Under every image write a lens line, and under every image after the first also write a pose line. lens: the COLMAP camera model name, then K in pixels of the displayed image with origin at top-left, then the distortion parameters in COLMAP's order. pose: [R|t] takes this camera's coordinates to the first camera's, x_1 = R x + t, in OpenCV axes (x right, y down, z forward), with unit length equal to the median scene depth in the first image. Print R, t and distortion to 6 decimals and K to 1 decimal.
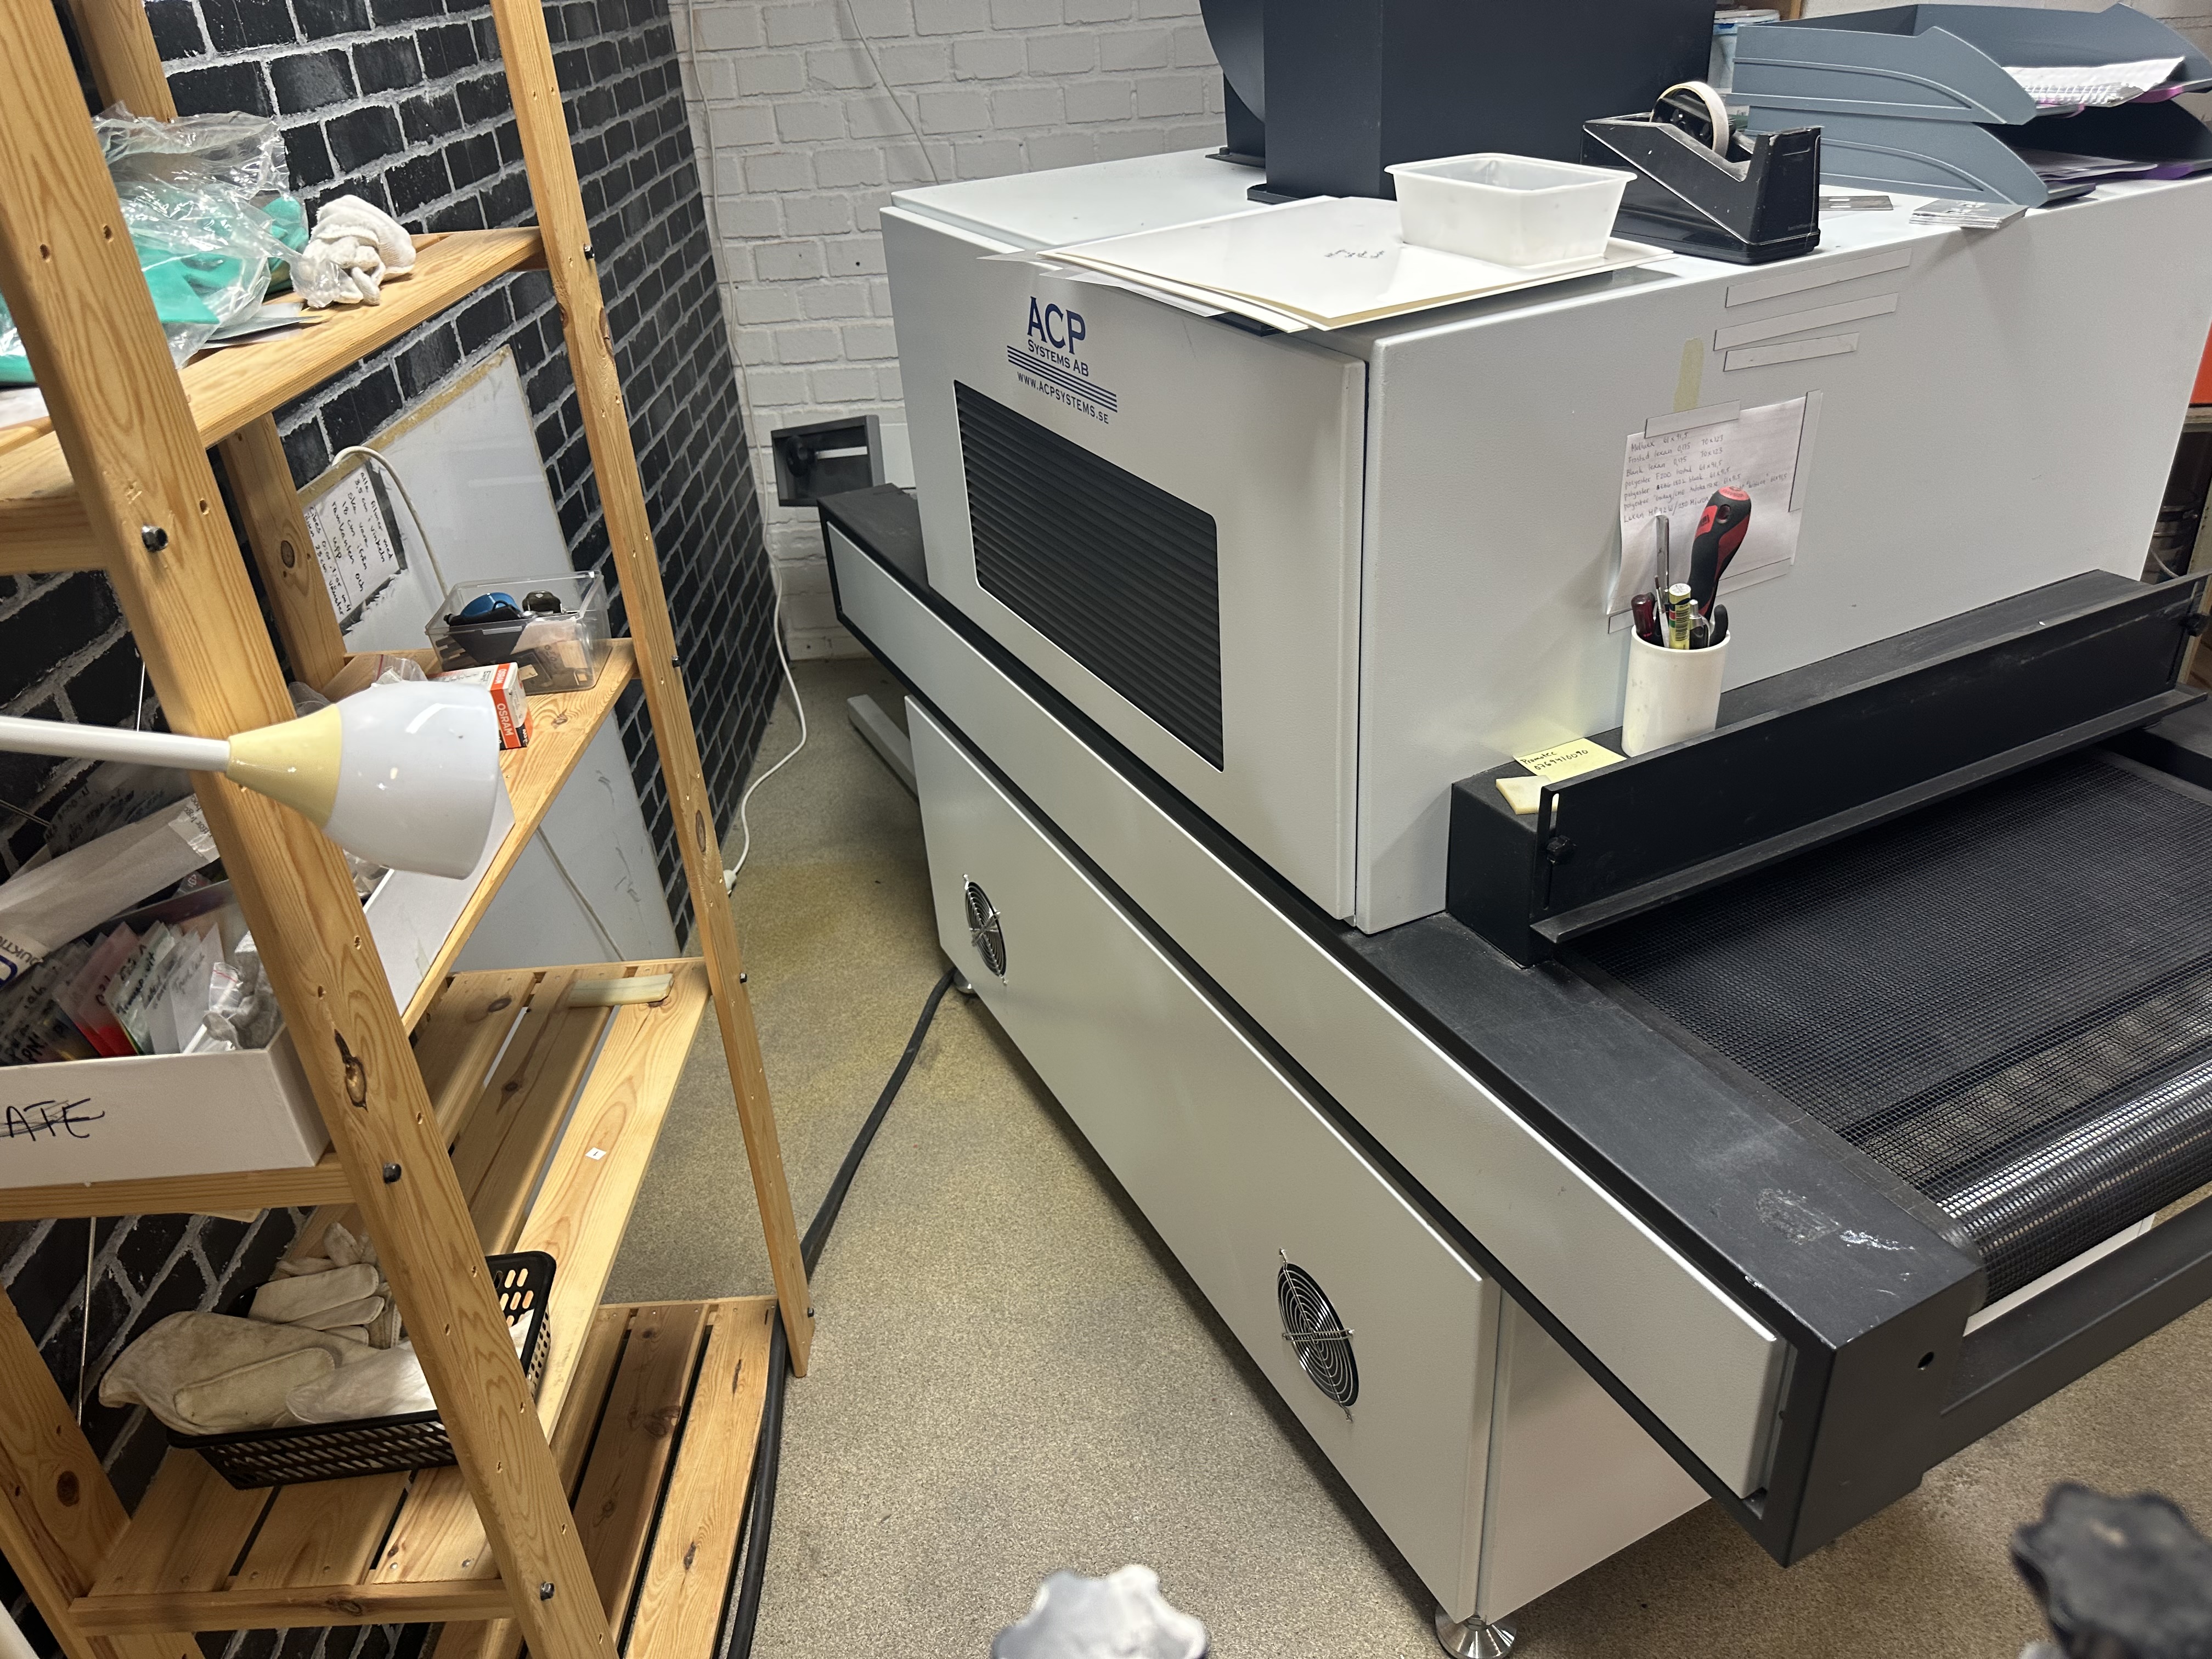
lens RADIAL K [[1595.6, 0, 1091.9], [0, 1595.6, 840.7], [0, 0, 1]] dist [0.002455, -0.008066]
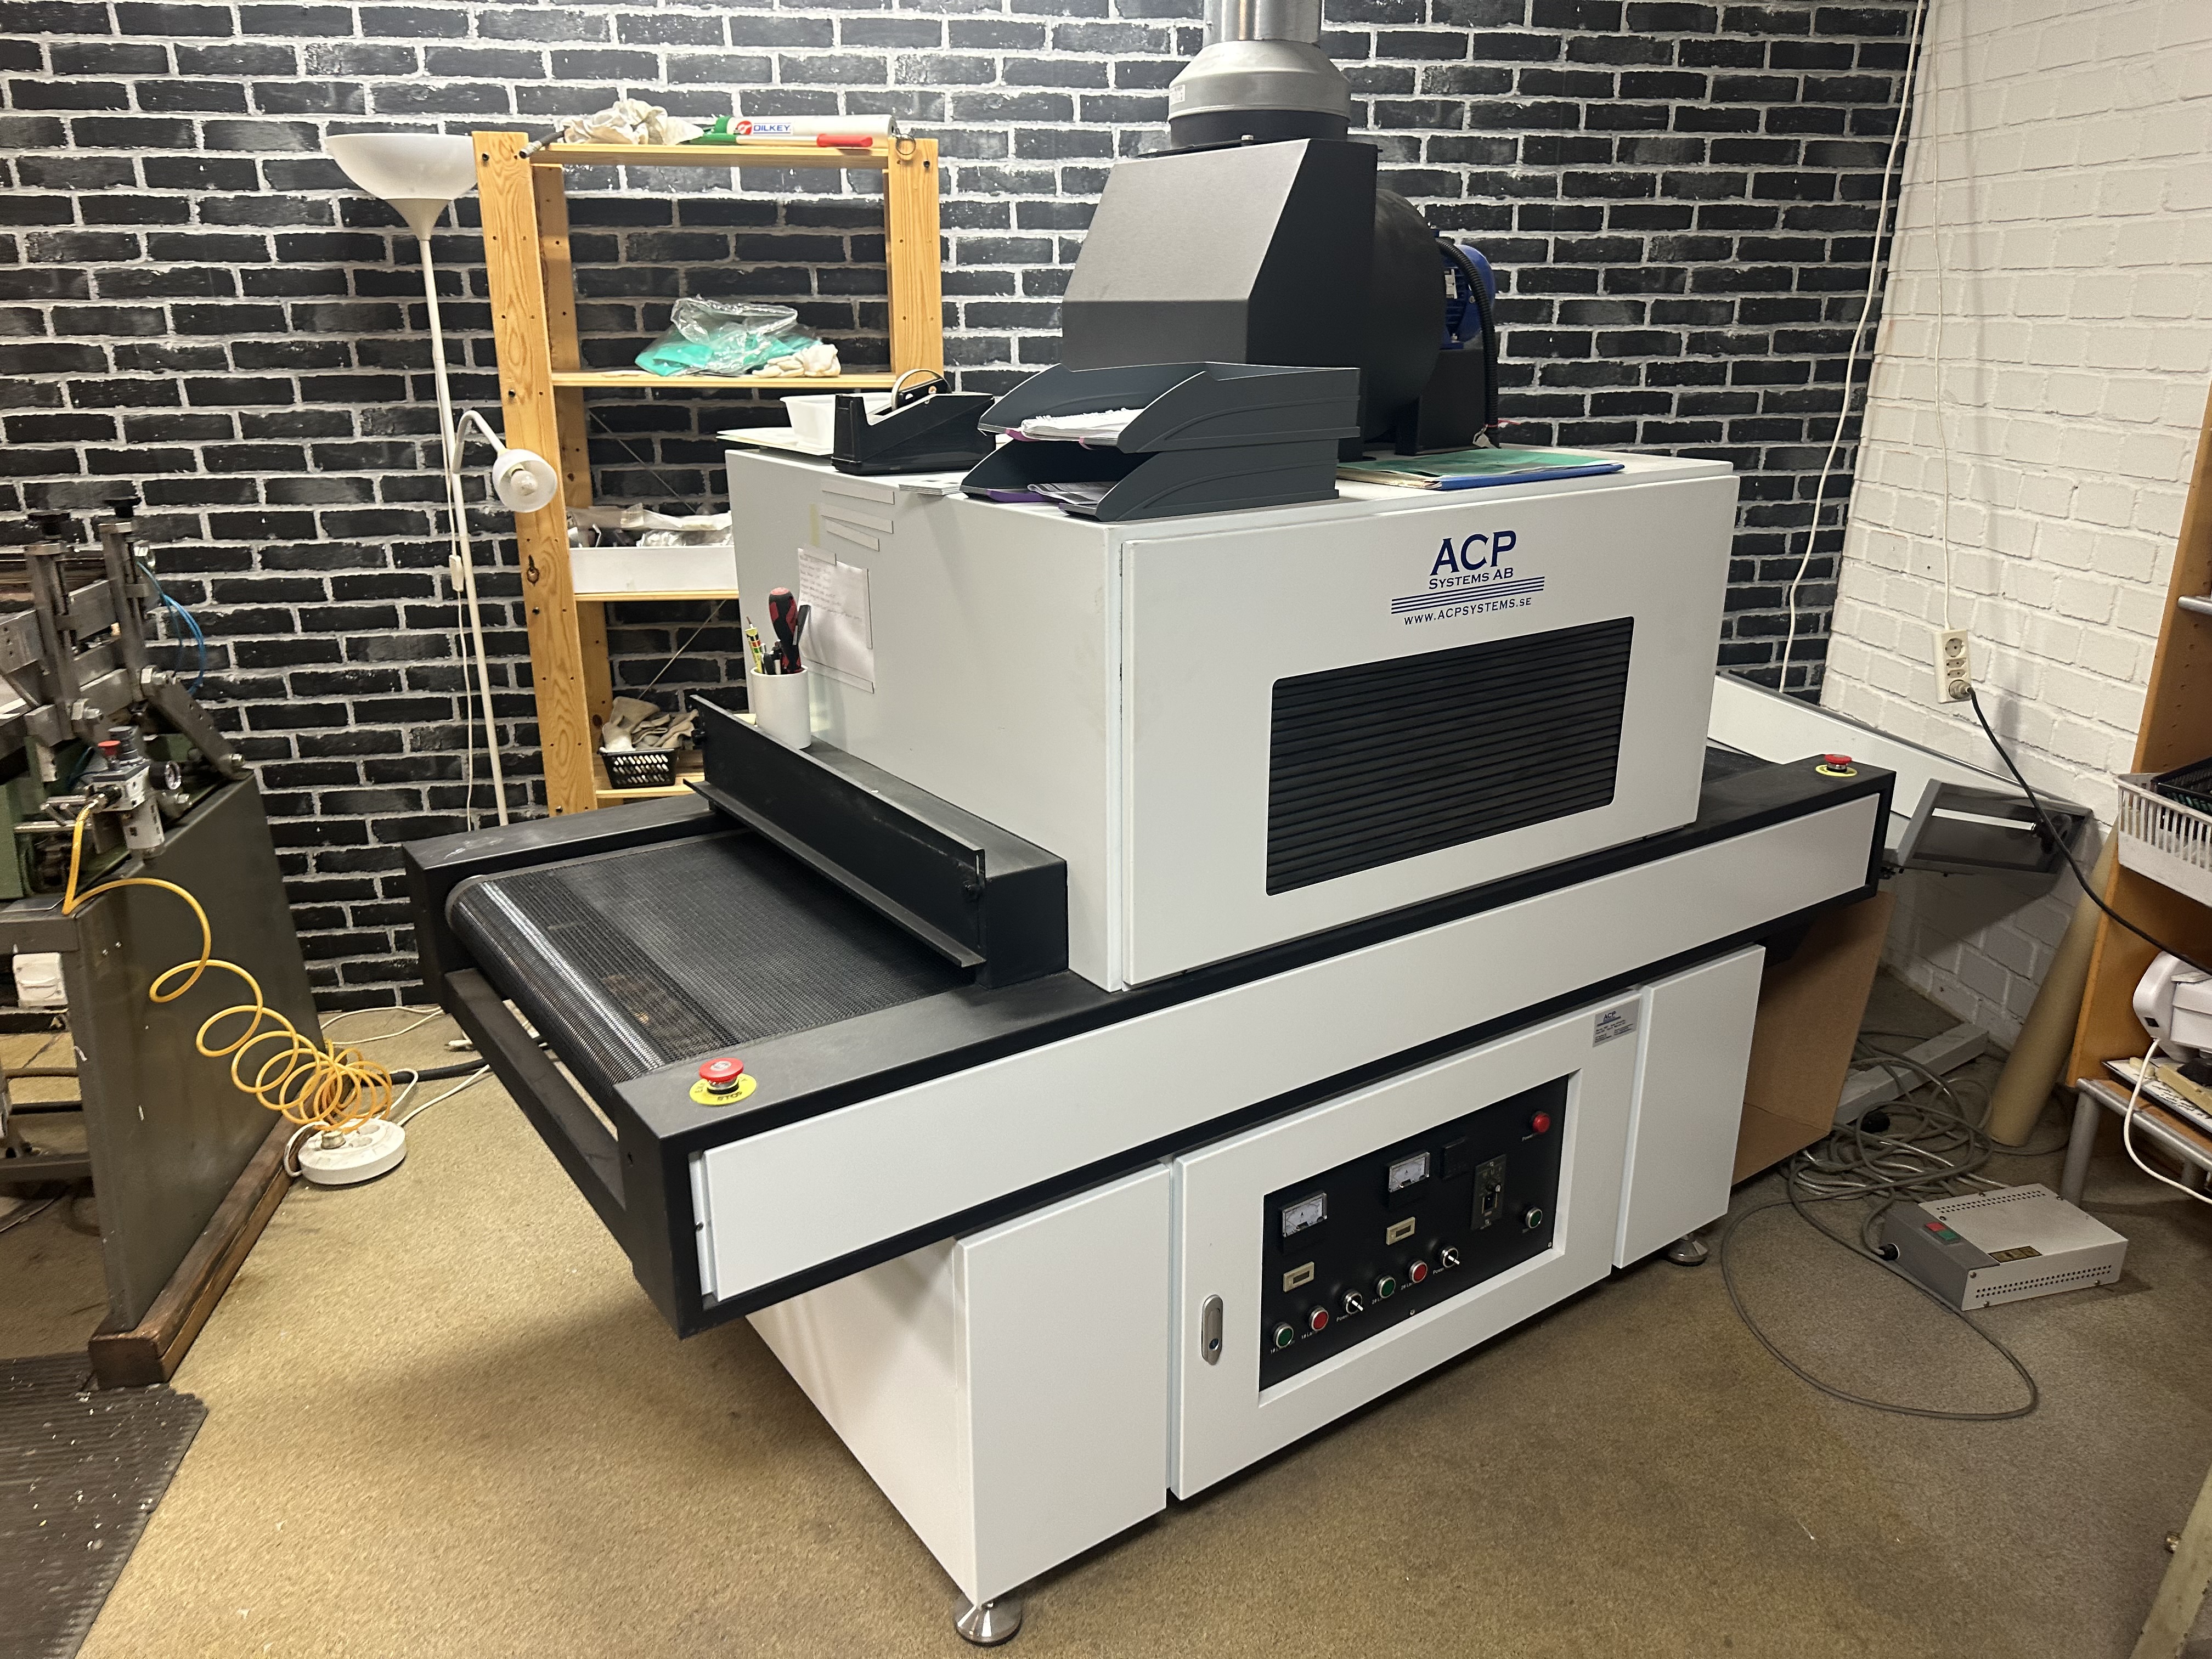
lens RADIAL K [[1585.8, 0, 1117.7], [0, 1585.8, 845.5], [0, 0, 1]] dist [0.049395, -0.077573]
pose [[-0.155260, -0.258039, 0.953577, -1.203754], [0.505860, 0.808357, 0.301106, -0.656702], [-0.848528, 0.529126, 0.005026, 1.377894]]
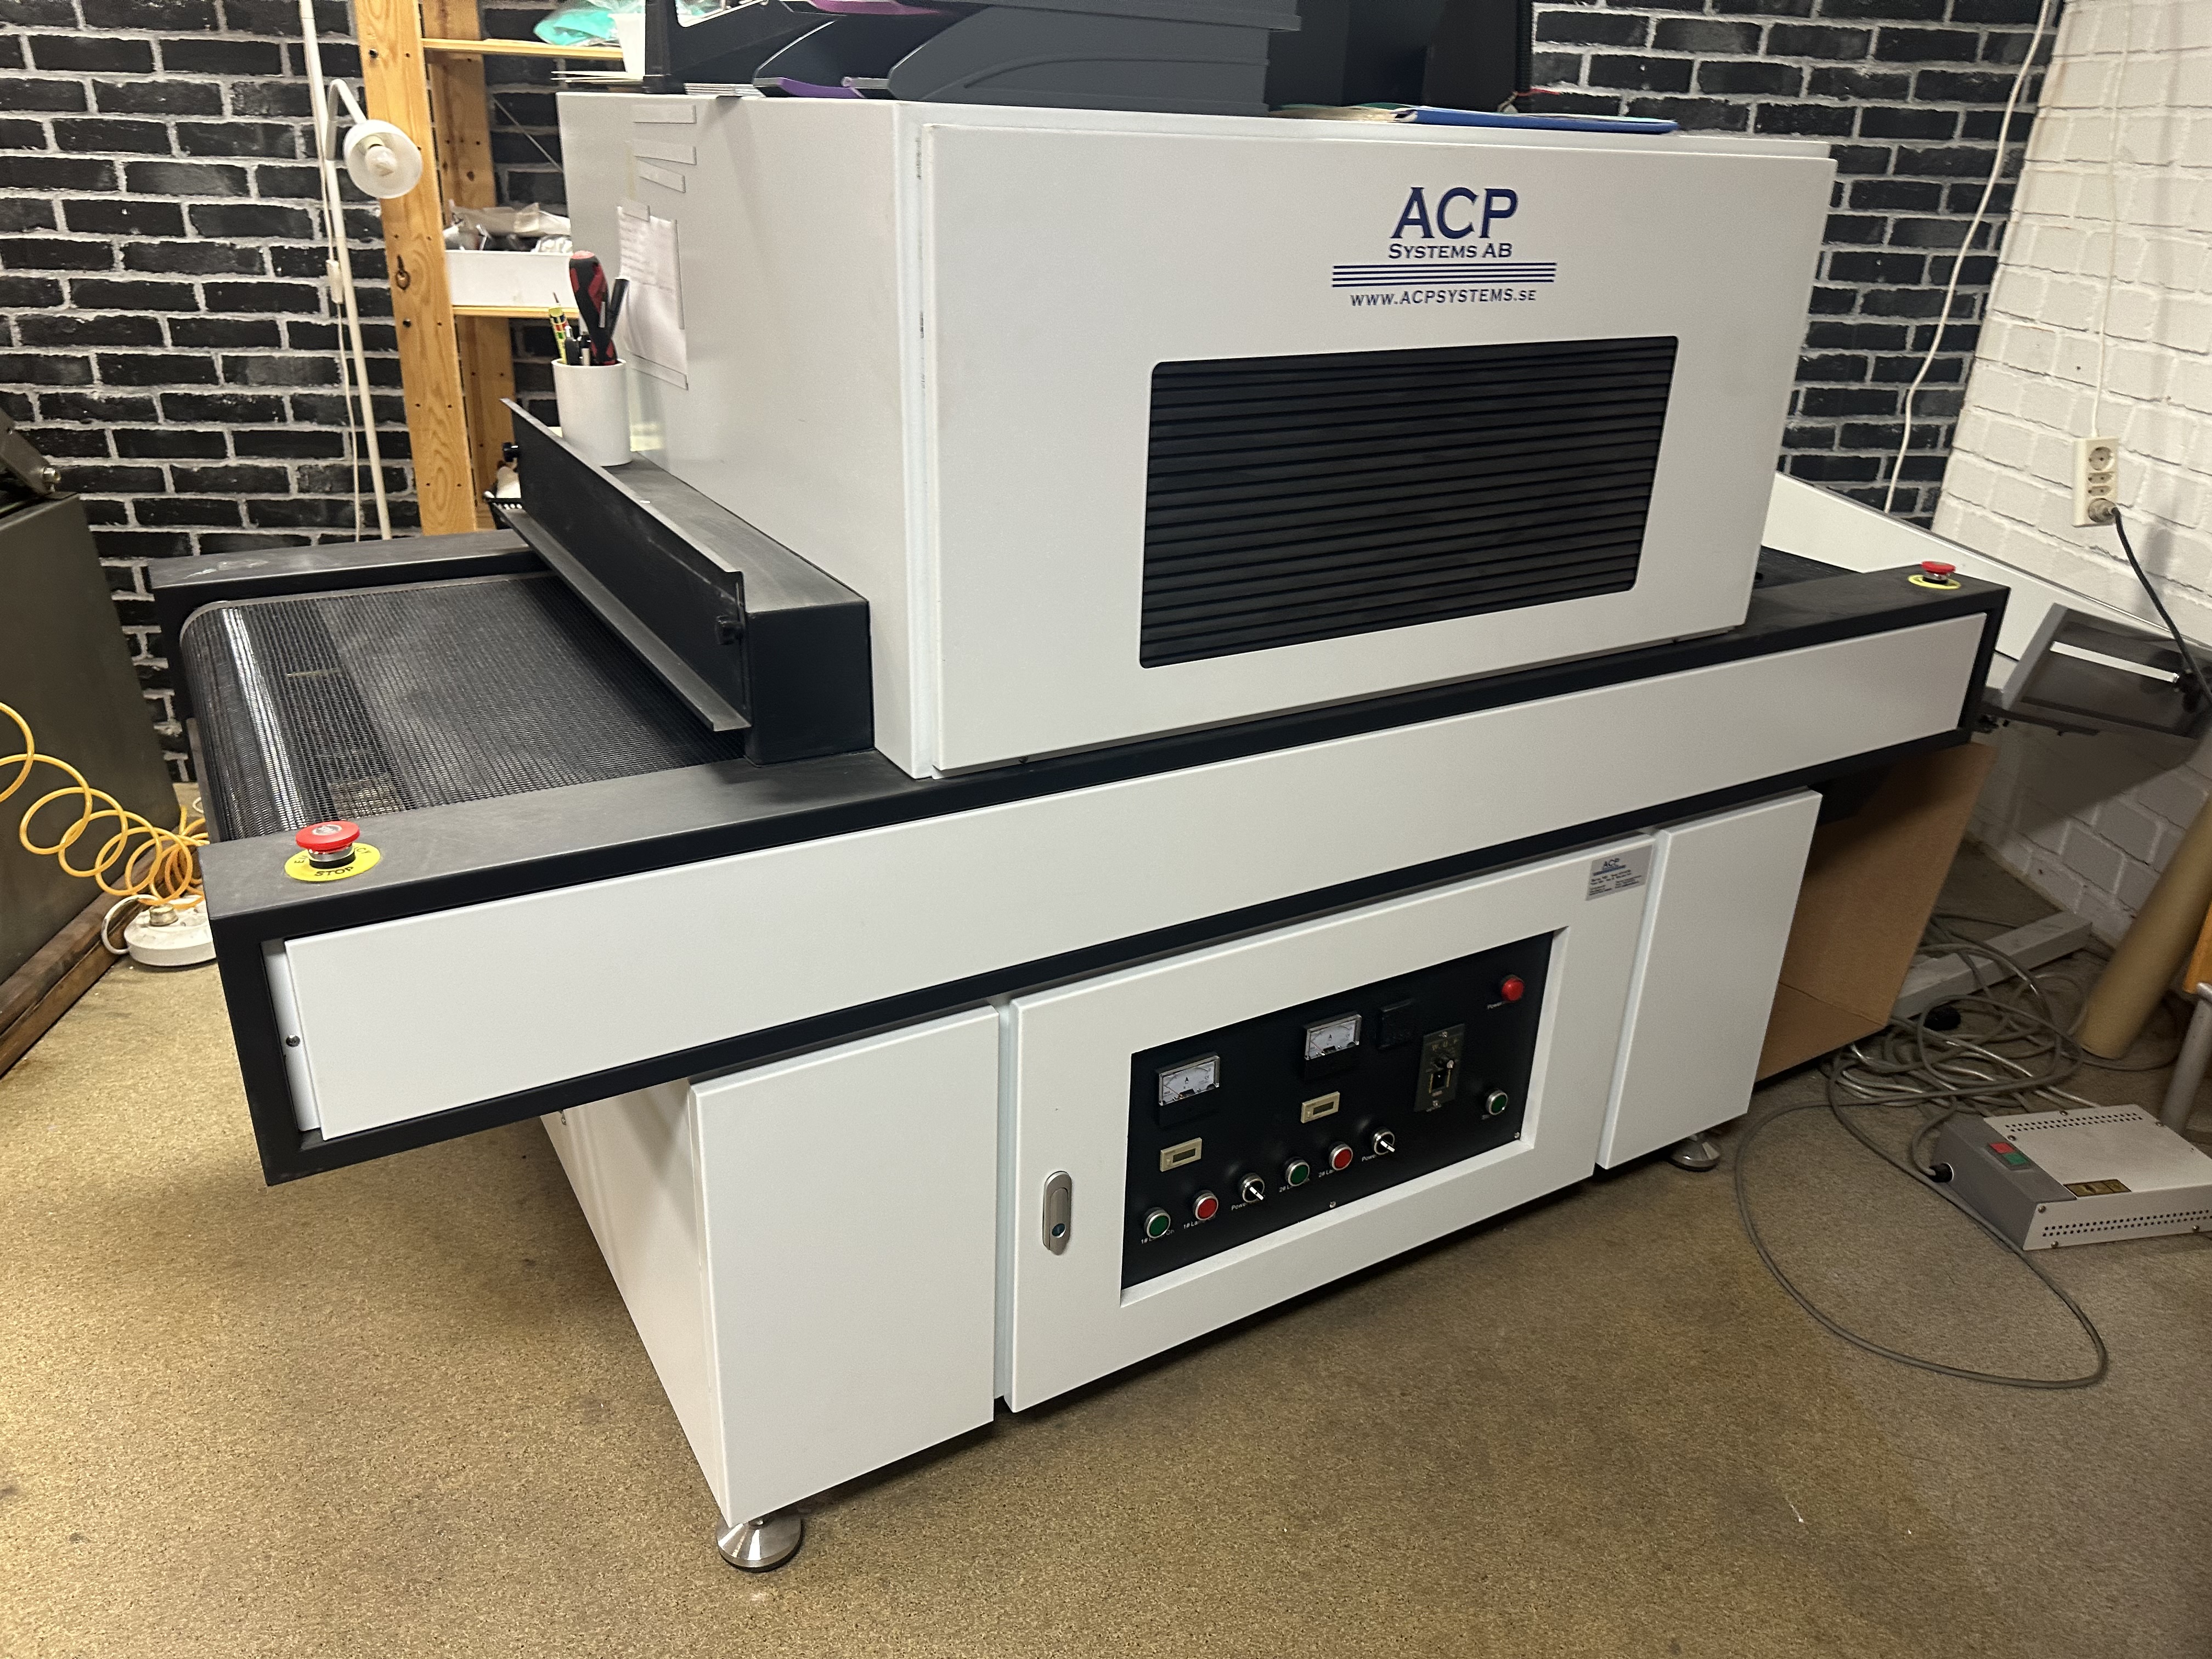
lens RADIAL K [[1593.4, 0, 1112.6], [0, 1593.4, 824.8], [0, 0, 1]] dist [0.009160, -0.013222]
pose [[-0.084490, -0.342391, 0.935751, -0.967225], [0.473716, 0.812389, 0.340025, -0.450111], [-0.876615, 0.472009, 0.093558, 1.281088]]
